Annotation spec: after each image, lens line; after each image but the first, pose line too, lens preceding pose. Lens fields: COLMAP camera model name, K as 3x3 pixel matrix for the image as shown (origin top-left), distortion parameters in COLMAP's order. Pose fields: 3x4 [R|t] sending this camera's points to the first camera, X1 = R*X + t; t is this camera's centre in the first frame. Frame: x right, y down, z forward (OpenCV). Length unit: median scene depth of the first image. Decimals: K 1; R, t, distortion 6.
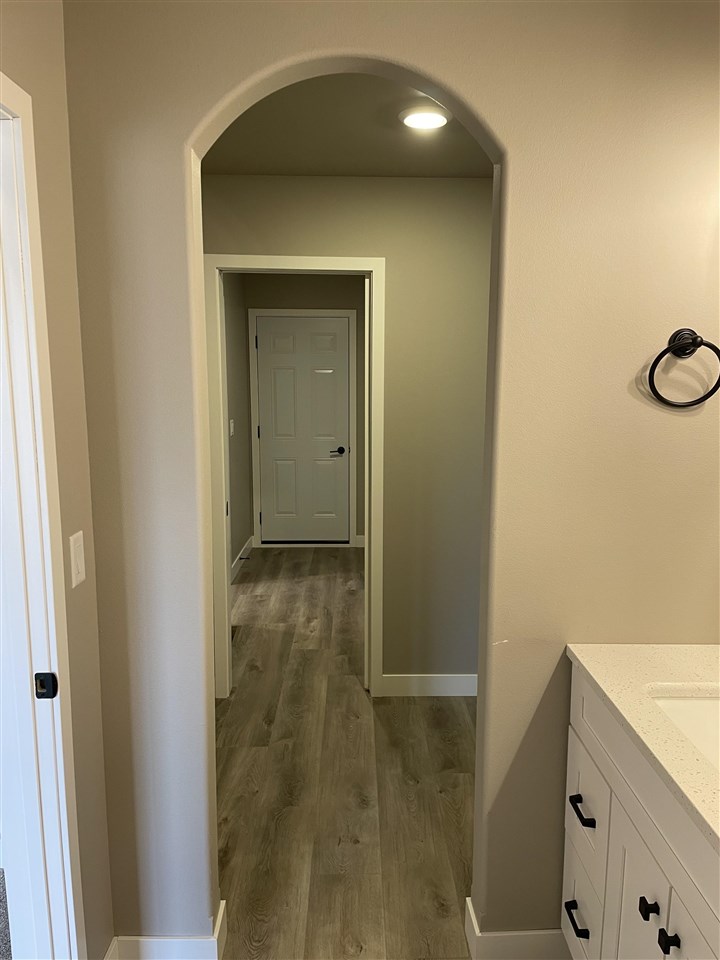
lens RADIAL K [[732.4, 0, 364.0], [0, 732.4, 480.6], [0, 0, 1]] dist [0.019248, -0.046612]
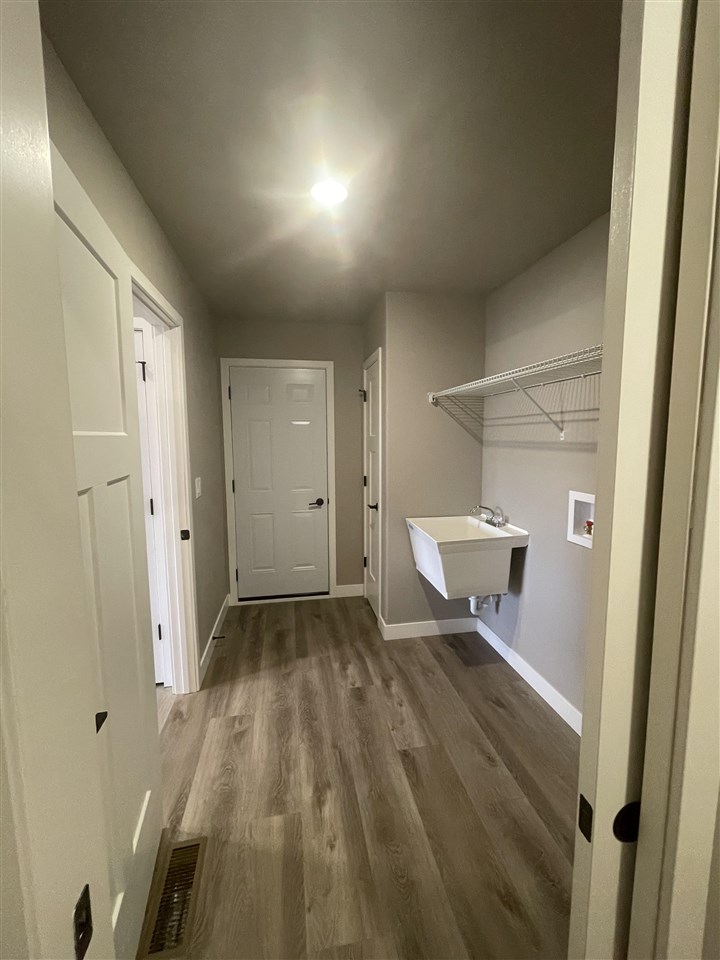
lens RADIAL K [[386.0, 0, 351.1], [0, 386.0, 475.8], [0, 0, 1]] dist [0.000711, -0.000050]
pose [[0.988589, -0.023530, 0.148789, -0.076614], [0.030605, 0.998498, -0.045440, -0.059909], [-0.147497, 0.049475, 0.987824, 0.549964]]
